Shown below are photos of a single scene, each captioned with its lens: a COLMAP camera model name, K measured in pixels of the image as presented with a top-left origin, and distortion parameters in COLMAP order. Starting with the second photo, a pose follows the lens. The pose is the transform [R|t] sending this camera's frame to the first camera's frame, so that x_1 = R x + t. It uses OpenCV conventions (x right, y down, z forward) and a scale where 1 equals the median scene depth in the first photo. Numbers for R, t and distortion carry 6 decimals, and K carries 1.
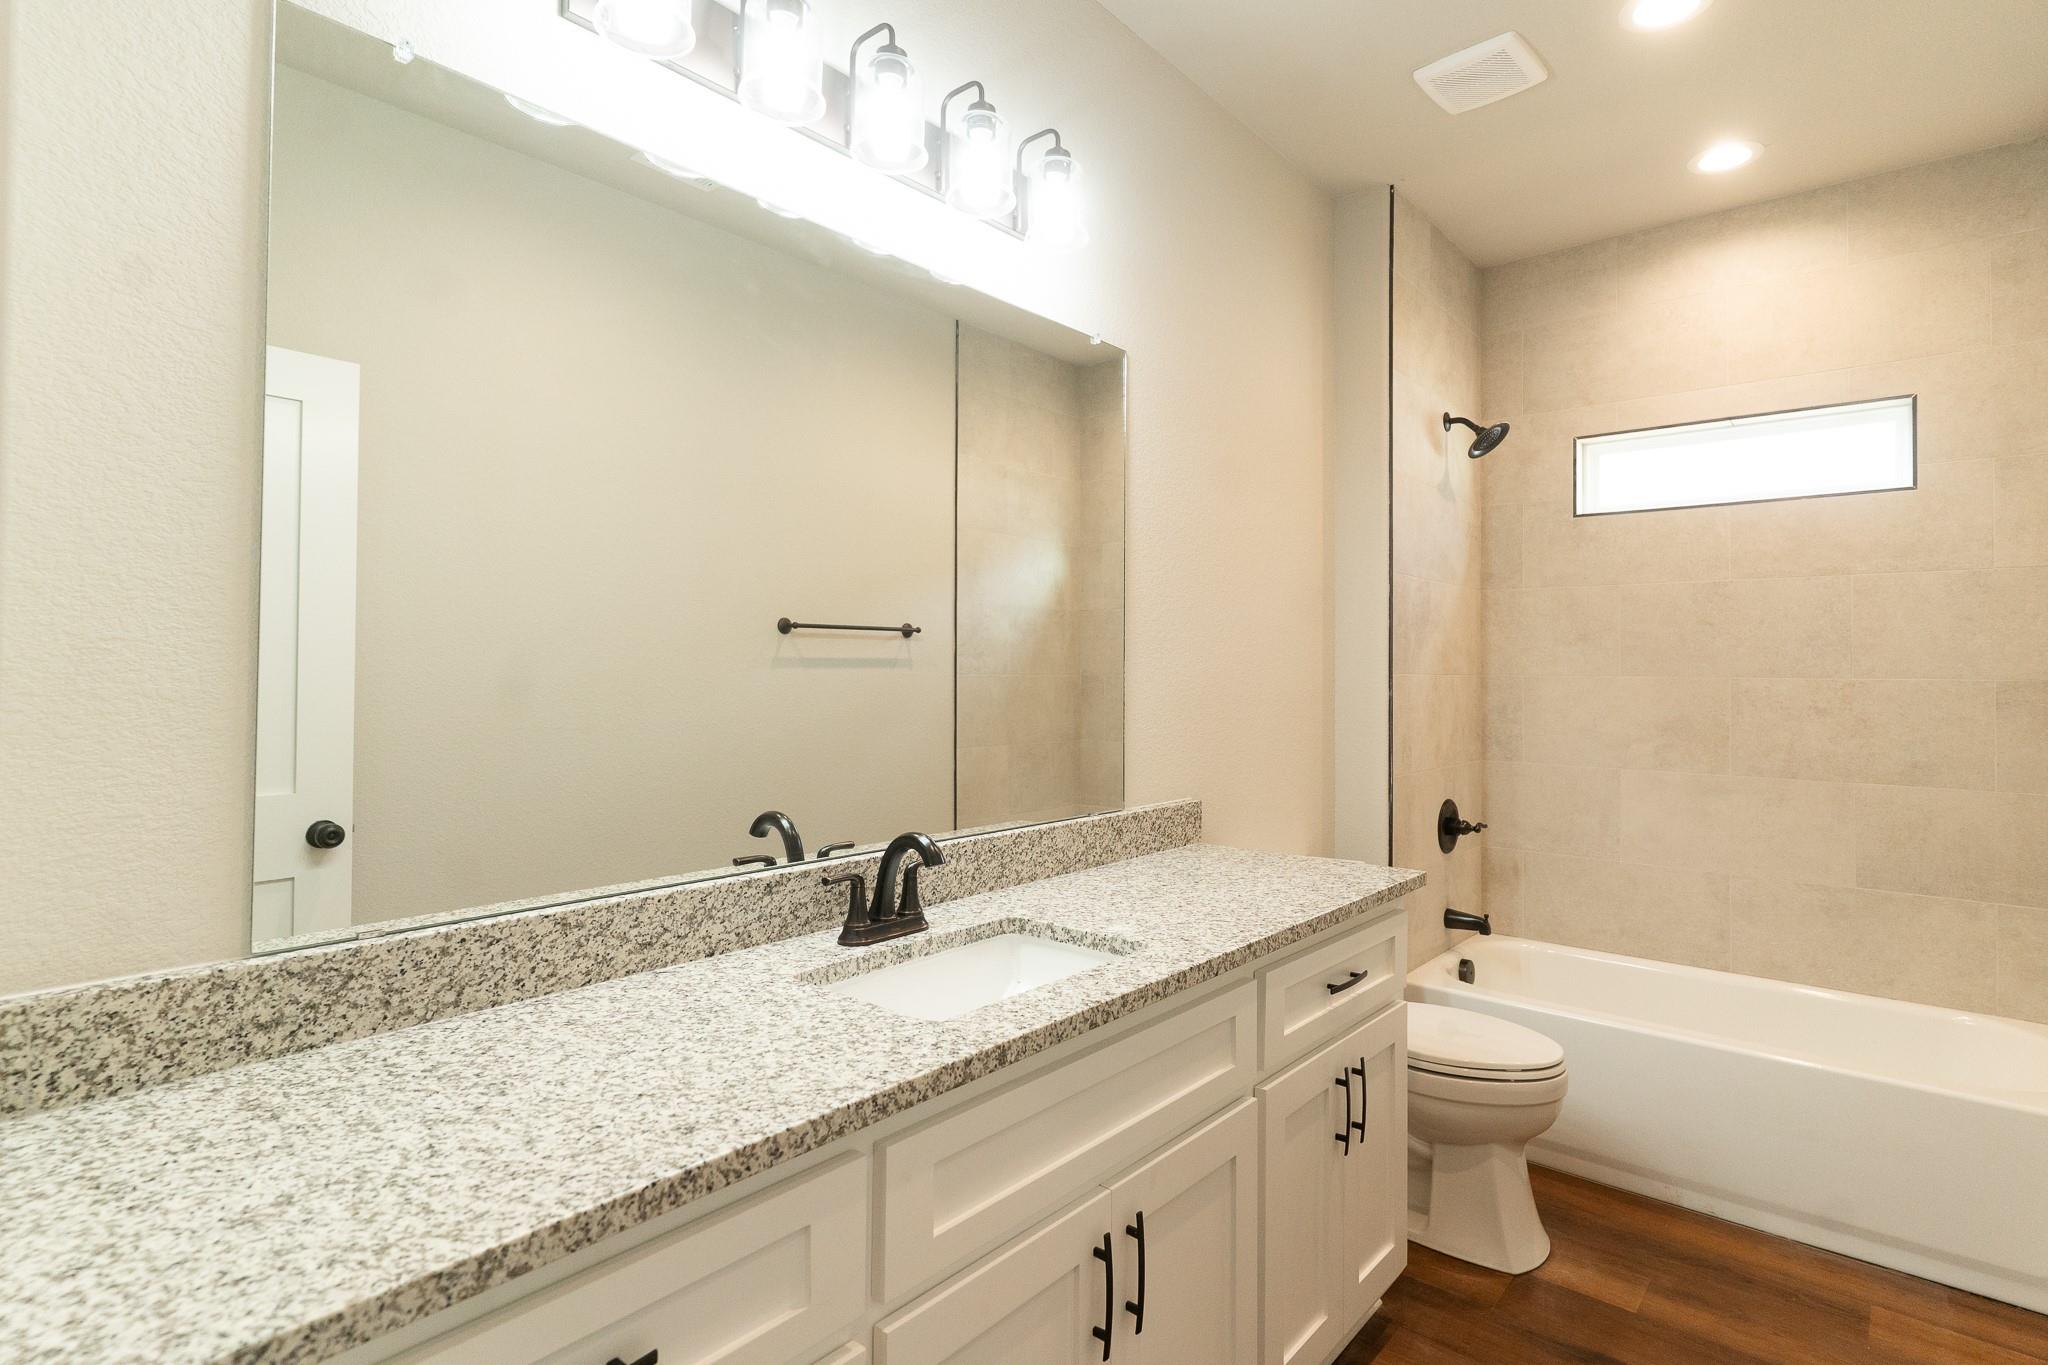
lens RADIAL K [[1000.9, 0, 1064.7], [0, 1000.9, 702.2], [0, 0, 1]] dist [0.018125, -0.000501]
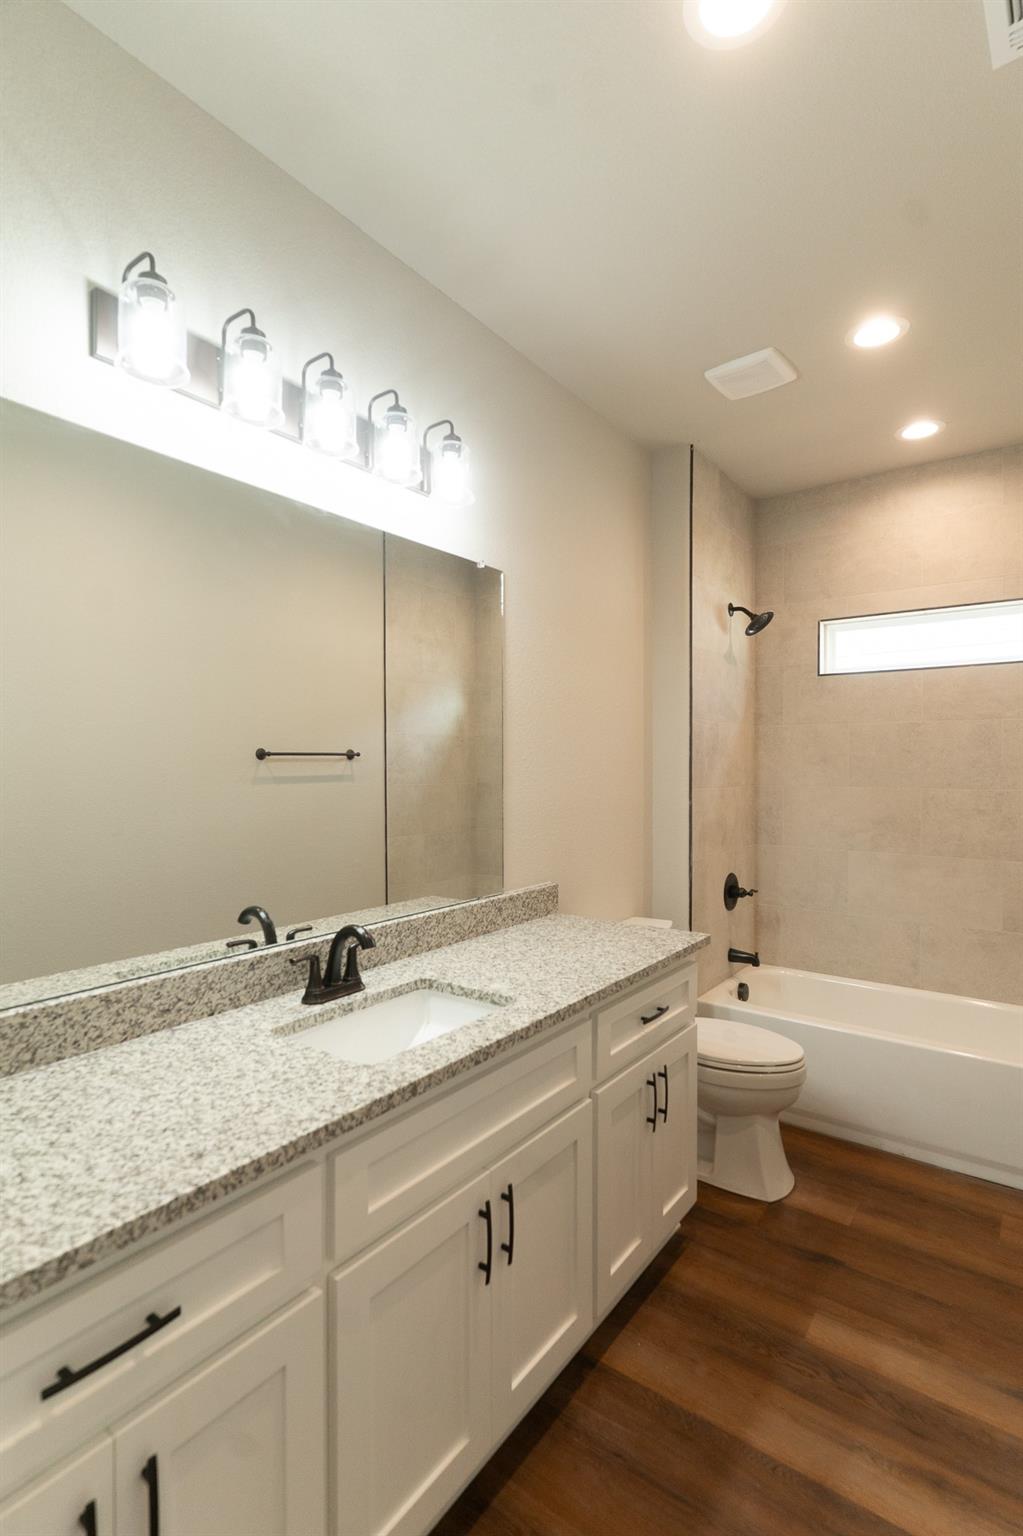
lens RADIAL K [[750.6, 0, 509.9], [0, 750.6, 769.6], [0, 0, 1]] dist [0.018125, -0.000501]
pose [[0.998952, -0.006739, 0.045264, 0.038723], [0.005326, 0.999497, 0.031265, -0.187442], [-0.045452, -0.030991, 0.998486, -0.121233]]
